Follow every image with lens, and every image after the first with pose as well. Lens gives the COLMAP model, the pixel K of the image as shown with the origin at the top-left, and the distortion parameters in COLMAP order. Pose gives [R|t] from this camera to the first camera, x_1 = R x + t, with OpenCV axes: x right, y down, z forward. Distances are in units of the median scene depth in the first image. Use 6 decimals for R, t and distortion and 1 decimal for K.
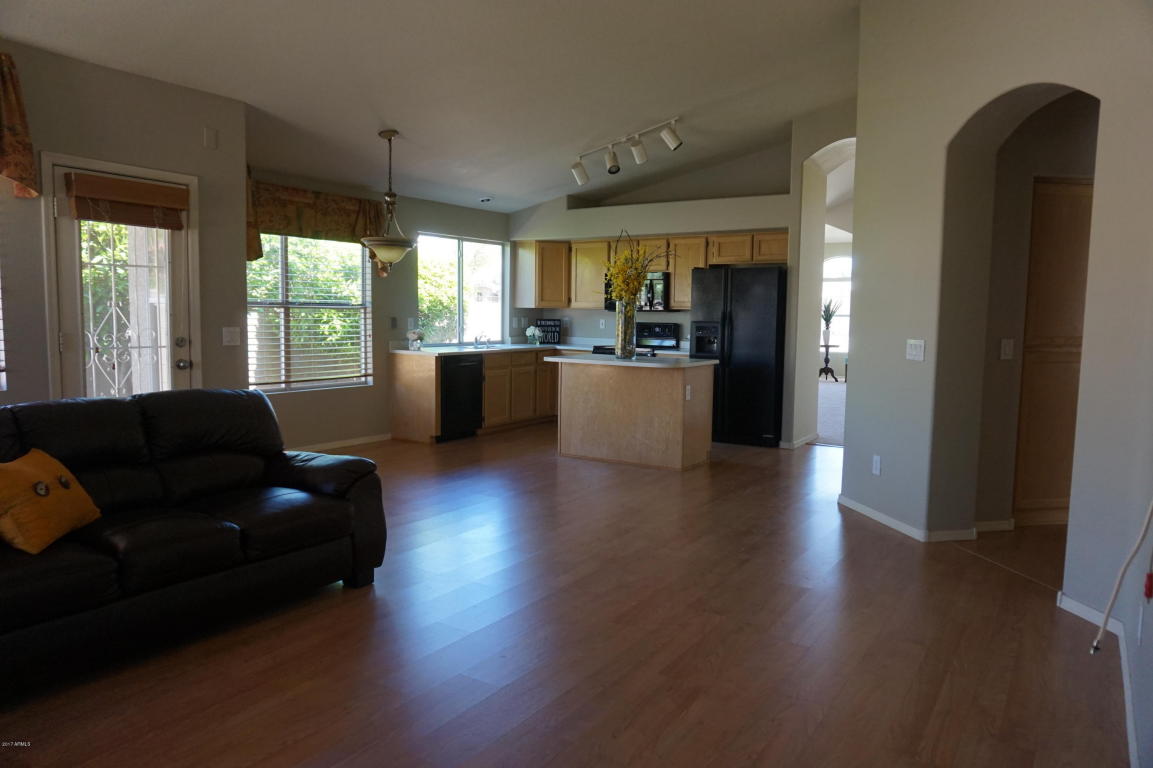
lens RADIAL K [[771.7, 0, 573.5], [0, 771.7, 387.1], [0, 0, 1]] dist [-0.047862, 0.030875]
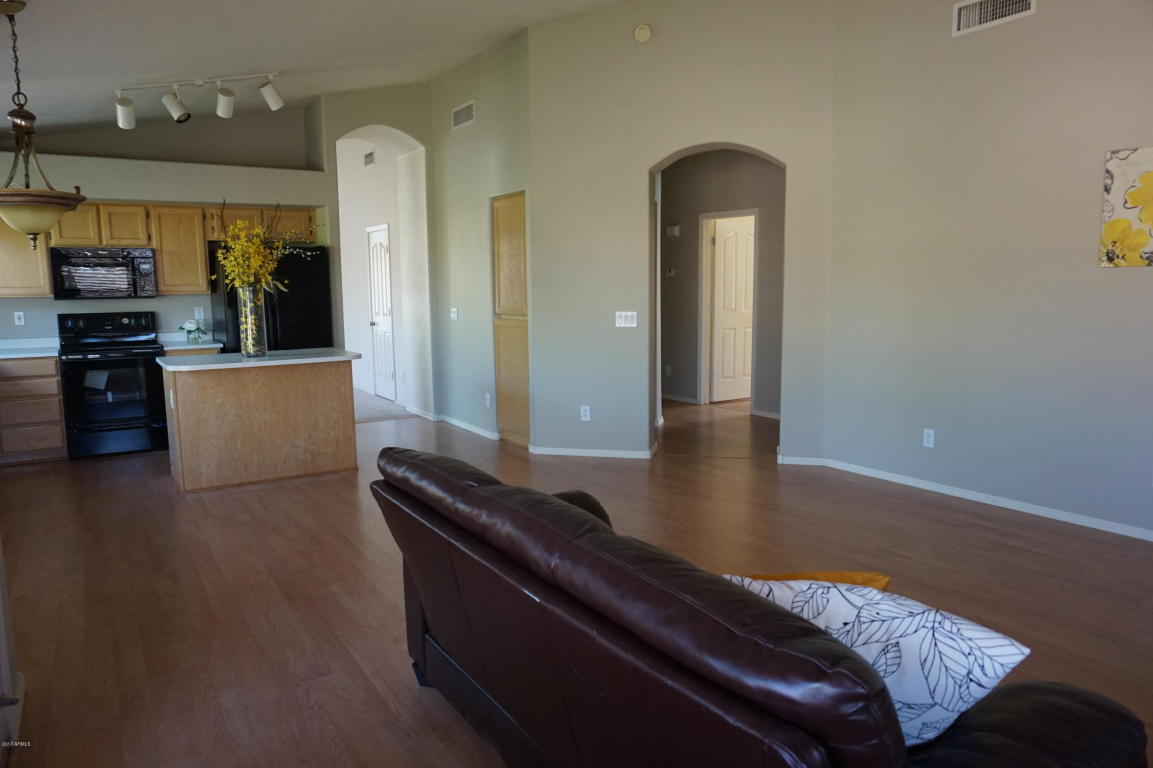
lens RADIAL K [[771.7, 0, 573.2], [0, 771.7, 378.8], [0, 0, 1]] dist [-0.047862, 0.030875]
pose [[0.402276, -0.133801, 0.905688, -0.495105], [0.105745, 0.989432, 0.099205, -0.053562], [-0.909391, 0.055864, 0.412174, 0.320438]]
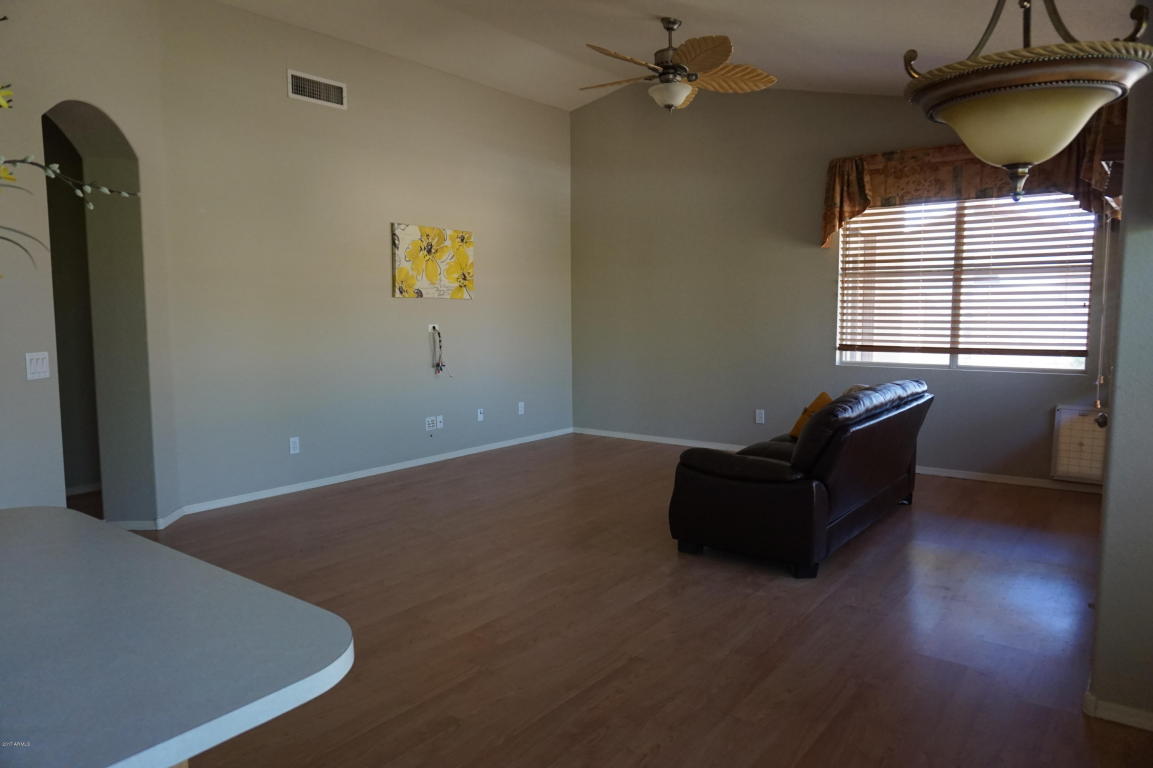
lens RADIAL K [[771.7, 0, 574.3], [0, 771.7, 385.4], [0, 0, 1]] dist [-0.047862, 0.030875]
pose [[-0.065379, 0.085572, -0.994185, 0.485592], [-0.078134, 0.992818, 0.090592, -0.028599], [0.994797, 0.083602, -0.058224, 0.562336]]
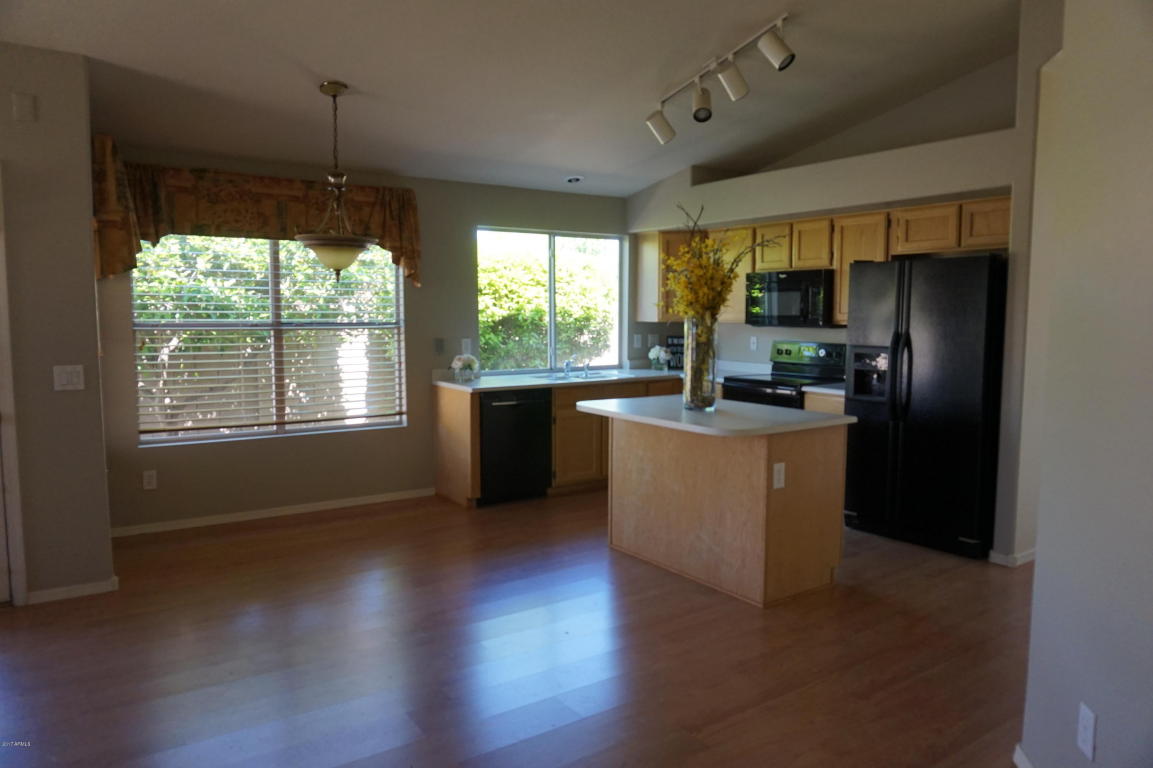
lens RADIAL K [[771.7, 0, 580.0], [0, 771.7, 383.9], [0, 0, 1]] dist [-0.047862, 0.030875]
pose [[0.929568, 0.022458, -0.367967, 0.189652], [-0.024299, 0.999705, -0.000369, -0.049858], [0.367850, 0.009284, 0.929839, 0.343025]]
